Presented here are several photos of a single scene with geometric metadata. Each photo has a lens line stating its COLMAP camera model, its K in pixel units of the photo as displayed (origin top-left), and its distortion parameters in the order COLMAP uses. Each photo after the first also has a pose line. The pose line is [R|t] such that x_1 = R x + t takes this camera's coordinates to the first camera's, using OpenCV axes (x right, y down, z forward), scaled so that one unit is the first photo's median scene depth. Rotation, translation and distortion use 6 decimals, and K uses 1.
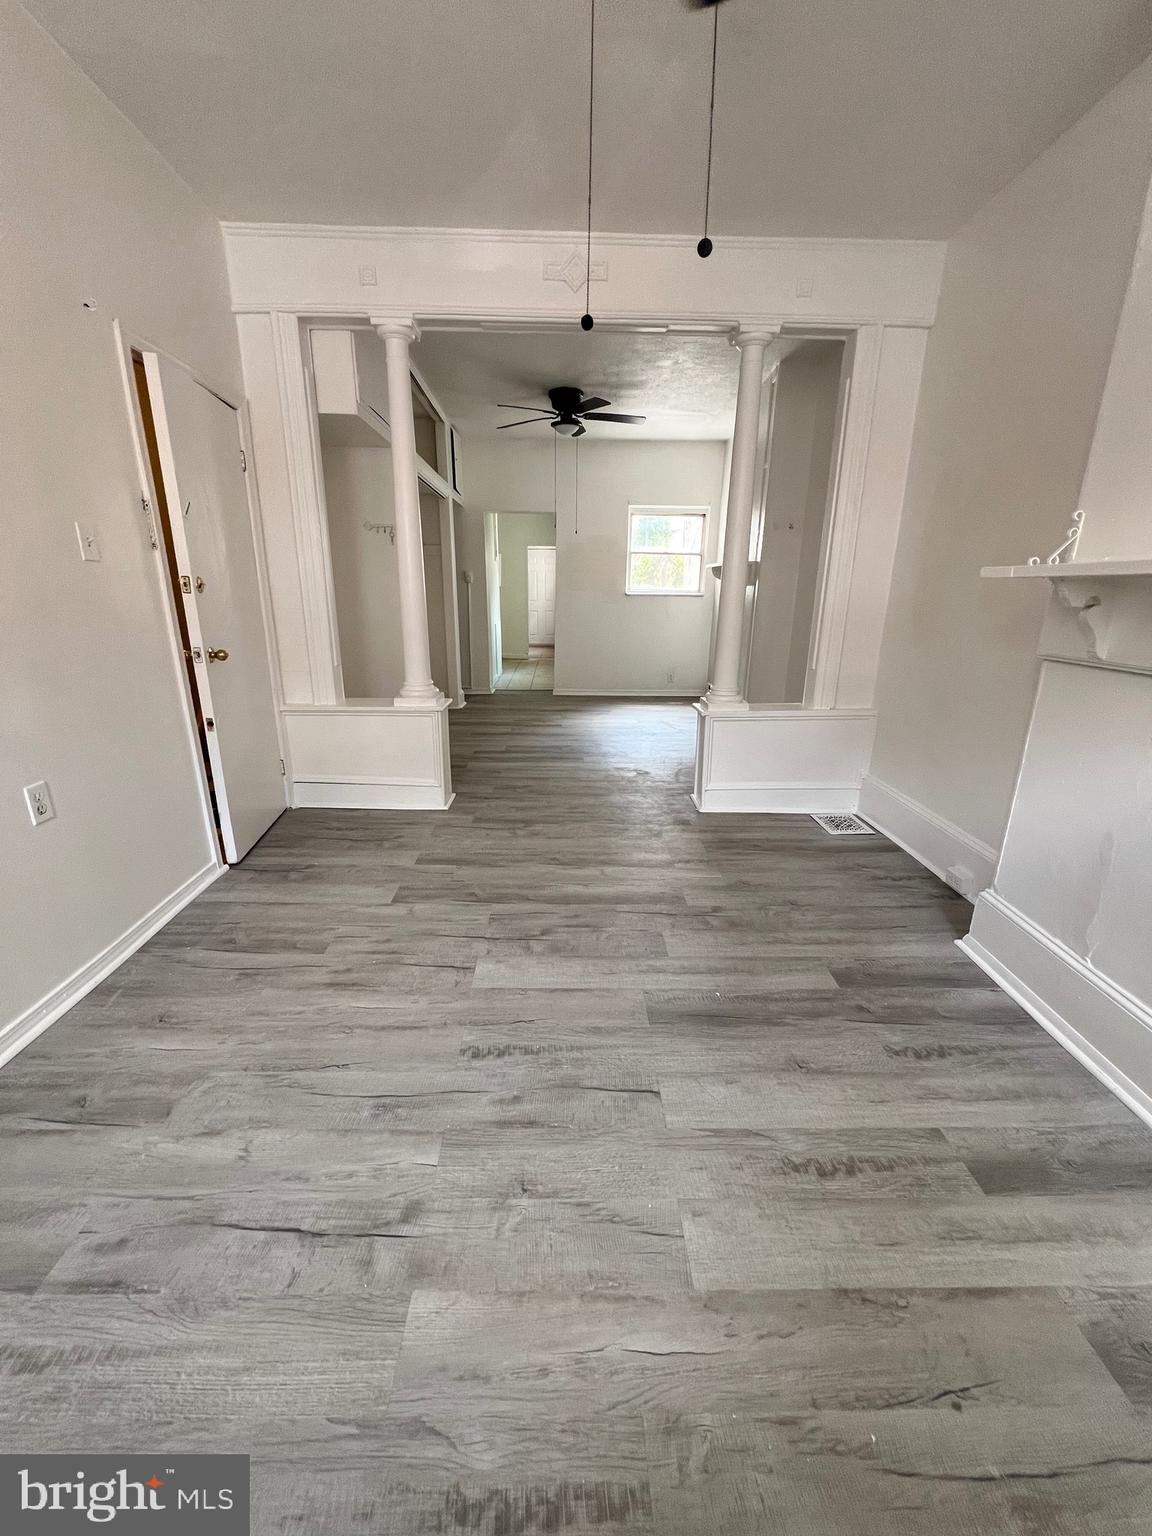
lens RADIAL K [[612.7, 0, 574.8], [0, 612.7, 772.3], [0, 0, 1]] dist [-0.001498, 0.000194]
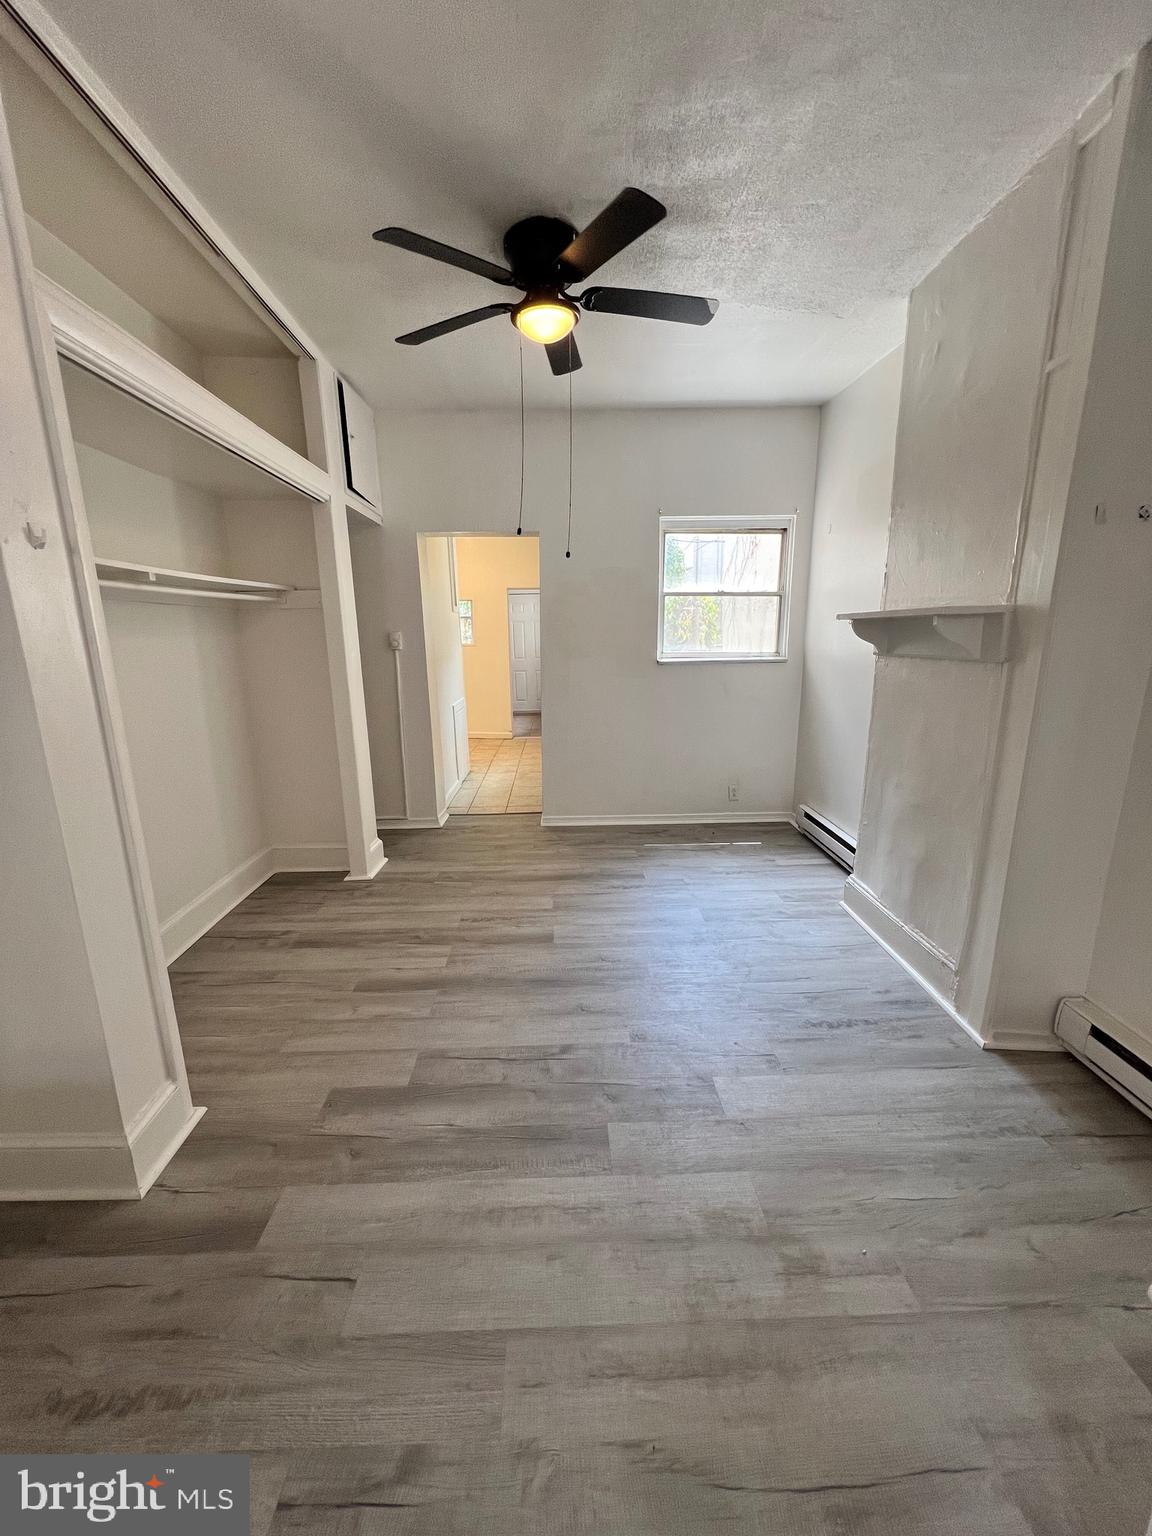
lens RADIAL K [[612.7, 0, 574.8], [0, 612.7, 772.3], [0, 0, 1]] dist [-0.001498, 0.000194]
pose [[0.999660, -0.026005, -0.001964, 0.001320], [0.025813, 0.997373, -0.067687, -0.465838], [0.003719, 0.067613, 0.997705, 1.313644]]
